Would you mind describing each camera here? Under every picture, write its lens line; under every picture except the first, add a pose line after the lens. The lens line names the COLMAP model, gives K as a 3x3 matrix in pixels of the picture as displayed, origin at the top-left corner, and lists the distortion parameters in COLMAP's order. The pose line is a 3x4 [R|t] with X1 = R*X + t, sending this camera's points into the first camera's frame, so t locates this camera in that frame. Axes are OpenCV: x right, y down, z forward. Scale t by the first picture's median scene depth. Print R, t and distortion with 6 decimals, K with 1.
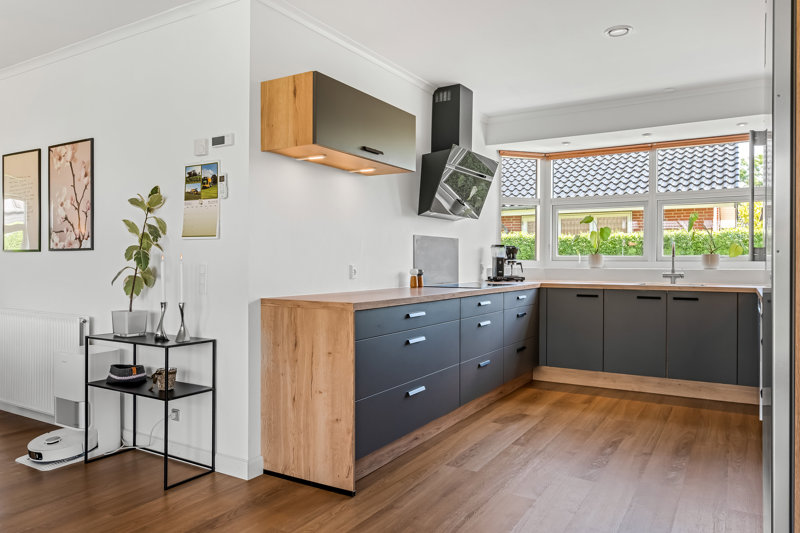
lens RADIAL K [[559.9, 0, 400.0], [0, 559.9, 265.3], [0, 0, 1]] dist [0.001010, 0.003582]
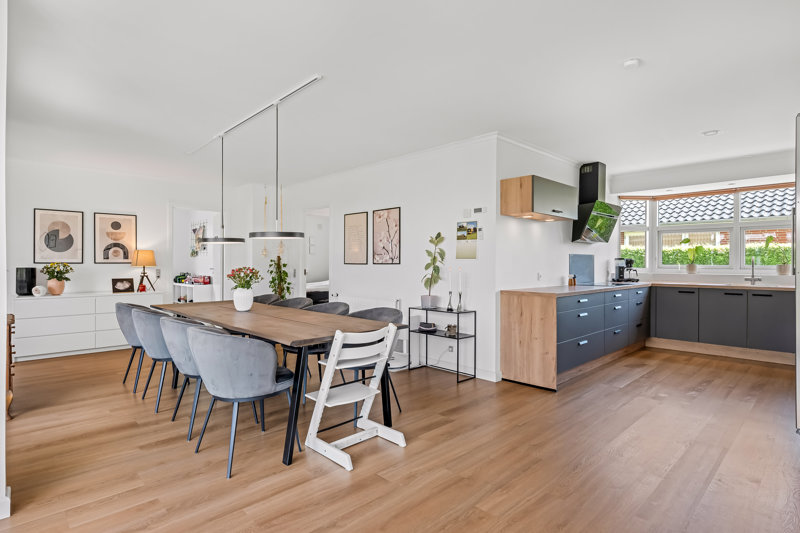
lens RADIAL K [[418.1, 0, 400.4], [0, 418.1, 263.8], [0, 0, 1]] dist [-0.006162, 0.003321]
pose [[0.966385, 0.000045, -0.257098, -0.182000], [-0.001653, 0.999980, -0.006040, -0.020837], [0.257093, 0.006262, 0.966366, -0.431022]]
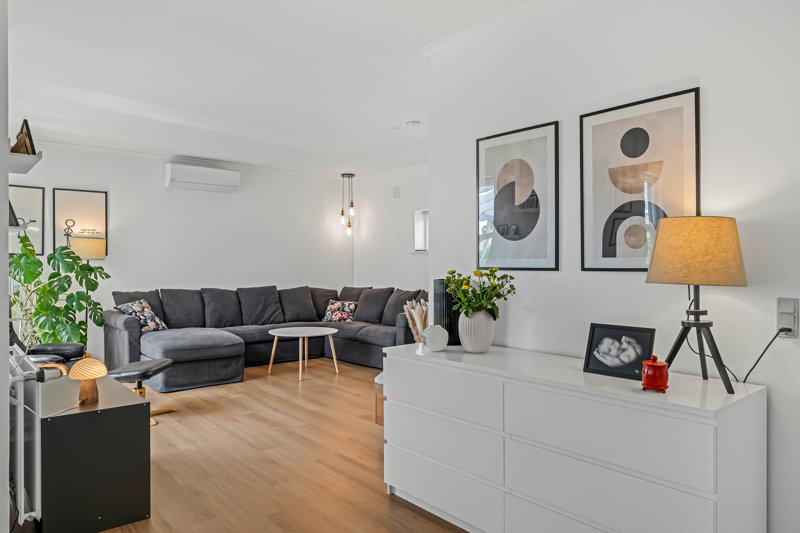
lens RADIAL K [[551.7, 0, 399.2], [0, 551.7, 266.8], [0, 0, 1]] dist [-0.005249, -0.002210]
pose [[-0.318167, 0.007647, -0.948004, -1.064683], [-0.003655, 0.999950, 0.009293, -0.042316], [0.948028, 0.006422, -0.318123, 0.919263]]
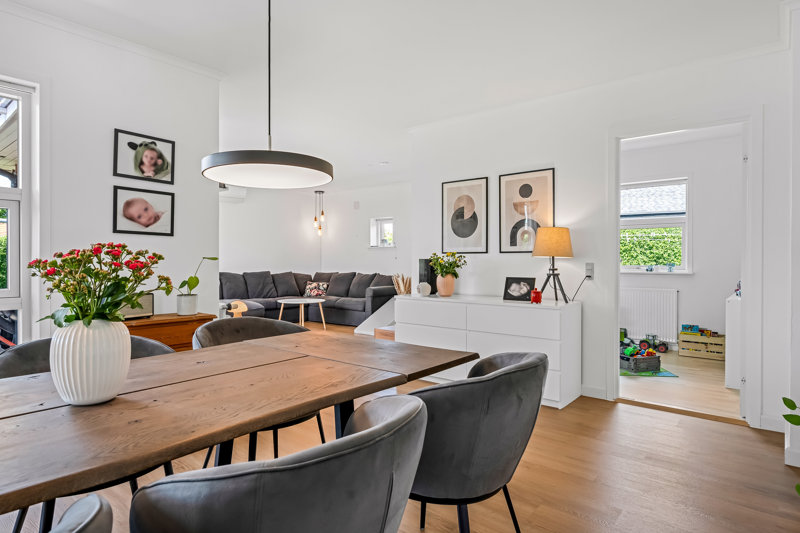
lens RADIAL K [[464.3, 0, 399.7], [0, 464.3, 263.3], [0, 0, 1]] dist [-0.002117, -0.000504]
pose [[-0.146256, 0.005666, -0.989231, -0.564260], [-0.006711, 0.999955, 0.006719, -0.009377], [0.989224, 0.007621, -0.146211, 0.831623]]
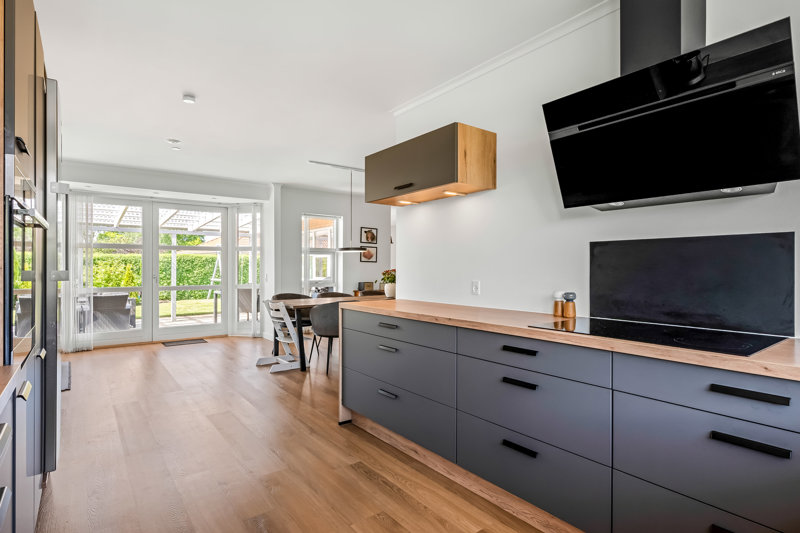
lens RADIAL K [[418.1, 0, 397.6], [0, 418.1, 268.3], [0, 0, 1]] dist [-0.006162, 0.003321]
pose [[-0.369517, -0.001226, -0.929223, 0.742796], [-0.009625, 0.999951, 0.002508, -0.028822], [0.929174, 0.009871, -0.369510, 1.229672]]
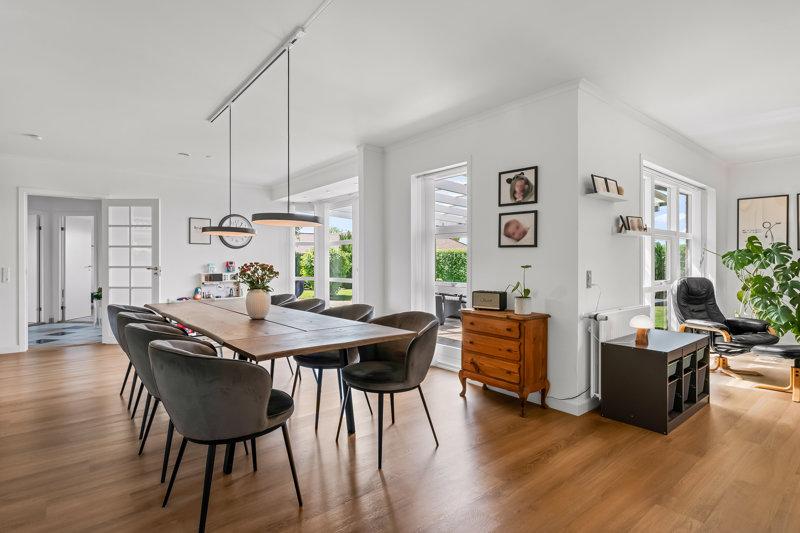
lens RADIAL K [[418.1, 0, 400.2], [0, 418.1, 262.4], [0, 0, 1]] dist [-0.006162, 0.003321]
pose [[-0.941147, -0.003012, 0.337983, -1.467882], [-0.000075, 0.999962, 0.008703, -0.027309], [-0.337996, 0.008165, -0.941112, 1.287690]]
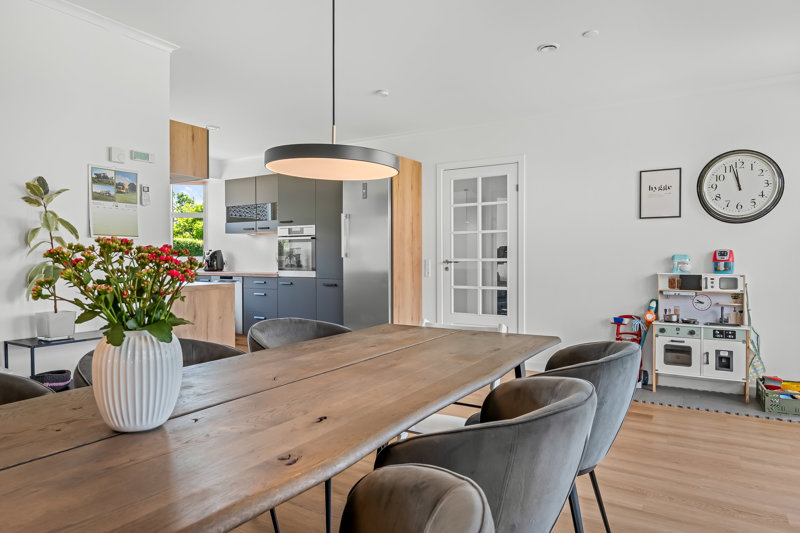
lens RADIAL K [[507.2, 0, 400.6], [0, 507.2, 261.1], [0, 0, 1]] dist [0.001298, -0.001298]
pose [[0.019136, -0.009242, 0.999774, -1.202506], [0.008250, 0.999925, 0.009085, -0.005583], [-0.999783, 0.008075, 0.019211, 0.377633]]
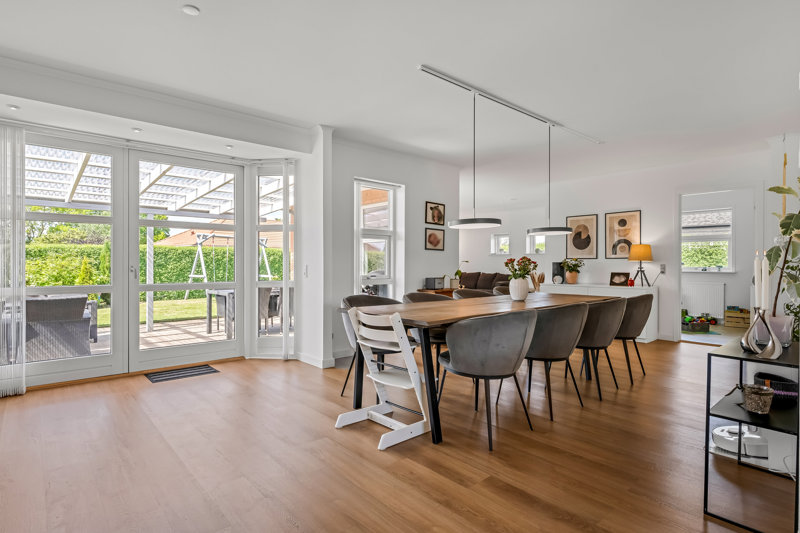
lens RADIAL K [[418.1, 0, 399.7], [0, 418.1, 265.1], [0, 0, 1]] dist [-0.006162, 0.003321]
pose [[-0.297925, -0.000357, -0.954589, 0.294215], [-0.008451, 0.999962, 0.002263, 0.002883], [0.954552, 0.008742, -0.297916, 0.580279]]
